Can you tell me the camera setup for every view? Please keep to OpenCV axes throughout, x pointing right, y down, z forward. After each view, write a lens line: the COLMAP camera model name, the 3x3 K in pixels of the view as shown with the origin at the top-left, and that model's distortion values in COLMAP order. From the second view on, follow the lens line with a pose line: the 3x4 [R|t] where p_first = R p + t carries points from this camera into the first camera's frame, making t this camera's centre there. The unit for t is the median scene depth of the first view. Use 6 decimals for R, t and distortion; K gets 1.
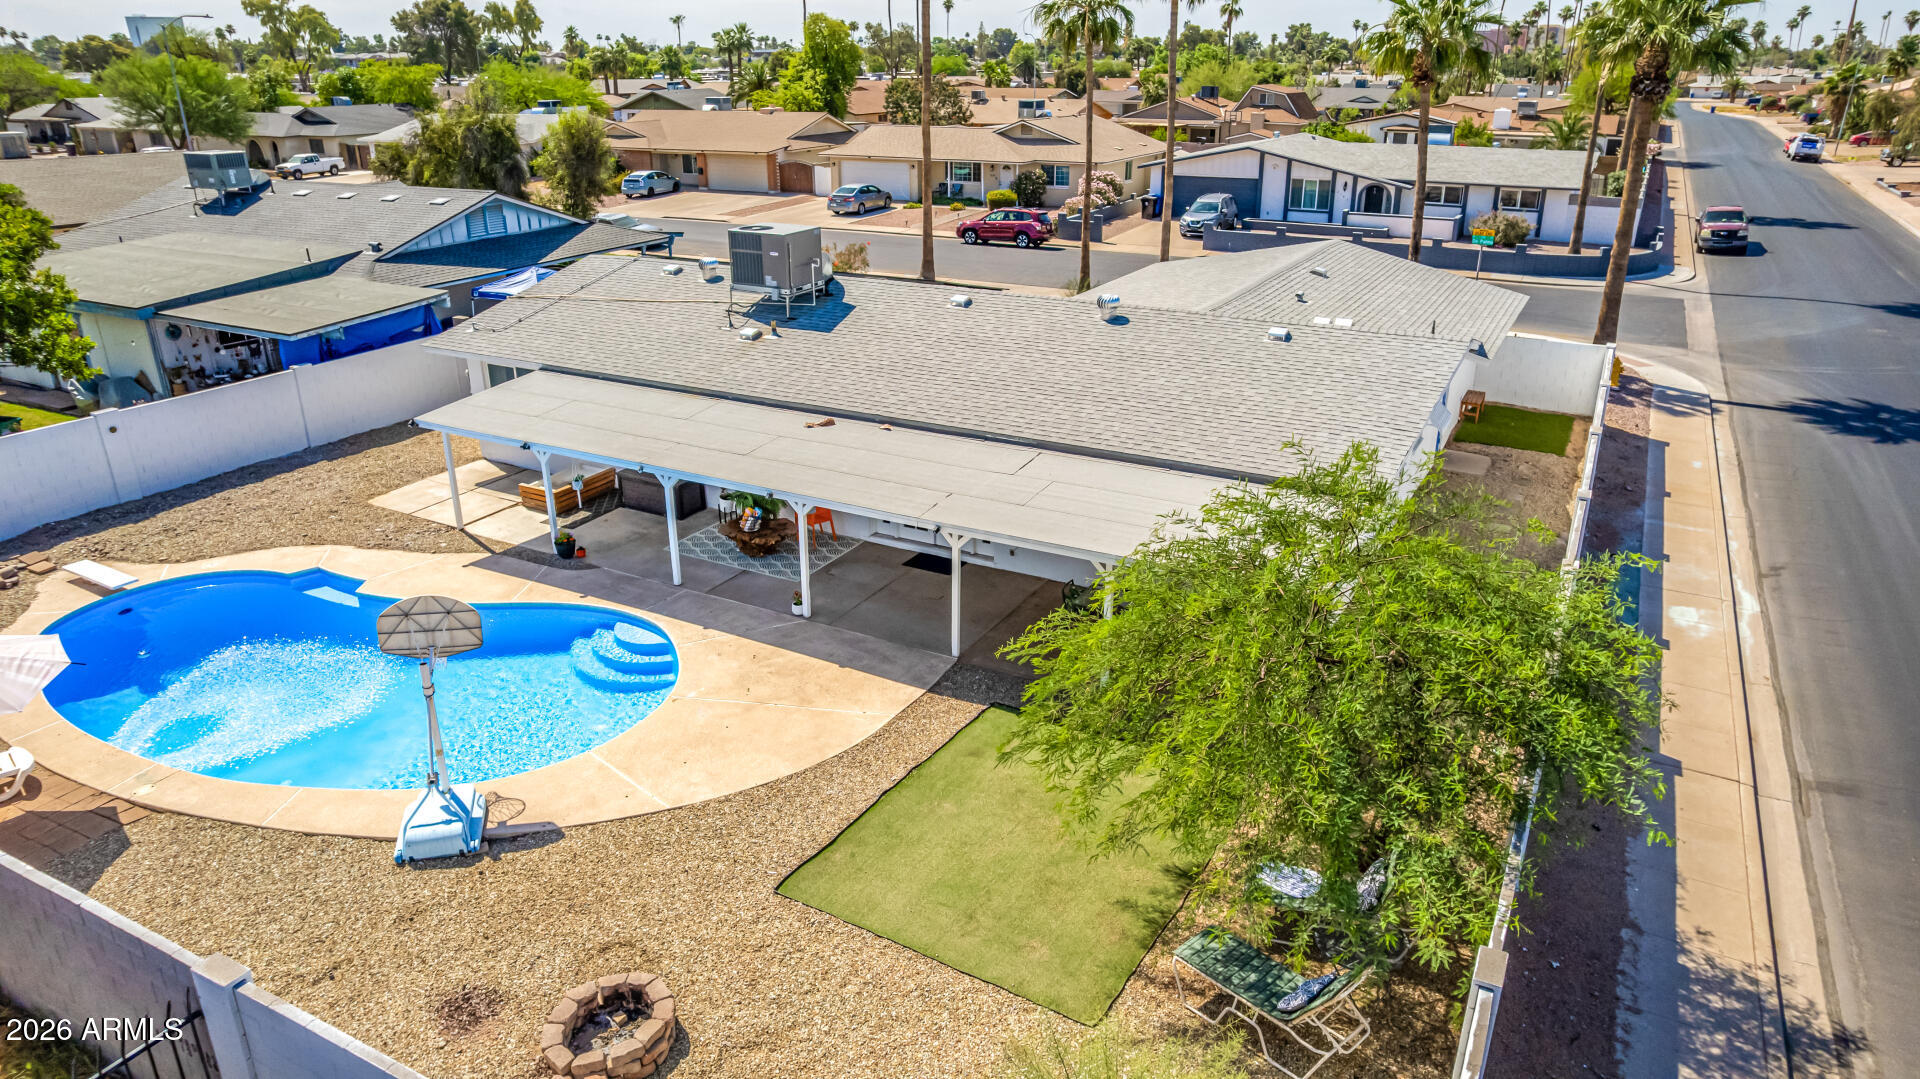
lens RADIAL K [[1230.2, 0, 963.5], [0, 1230.2, 537.4], [0, 0, 1]] dist [-0.070468, 0.057782]
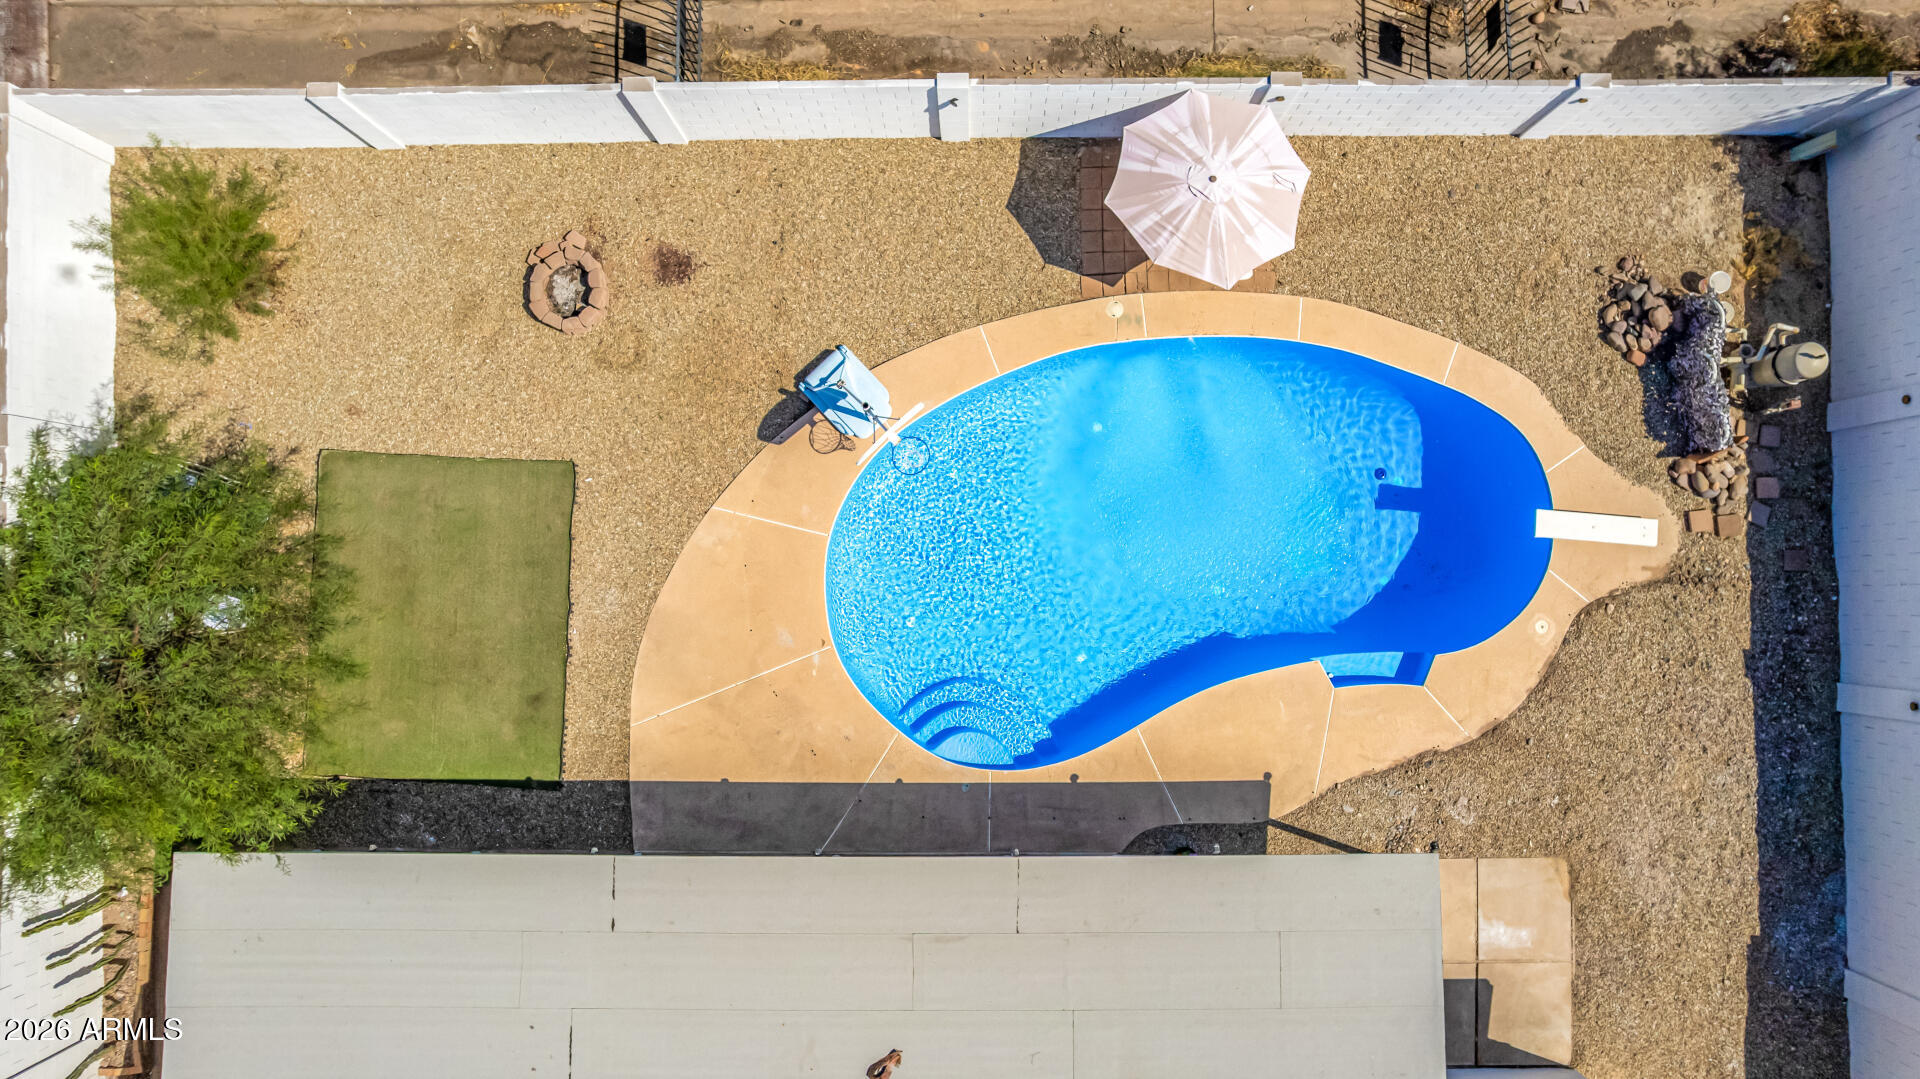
lens RADIAL K [[1230.2, 0, 964.6], [0, 1230.2, 536.0], [0, 0, 1]] dist [-0.070468, 0.057782]
pose [[-0.876095, 0.481913, -0.014719, -0.172836], [-0.183486, -0.305027, 0.934501, -0.395072], [0.445858, 0.821412, 0.355657, 0.280558]]
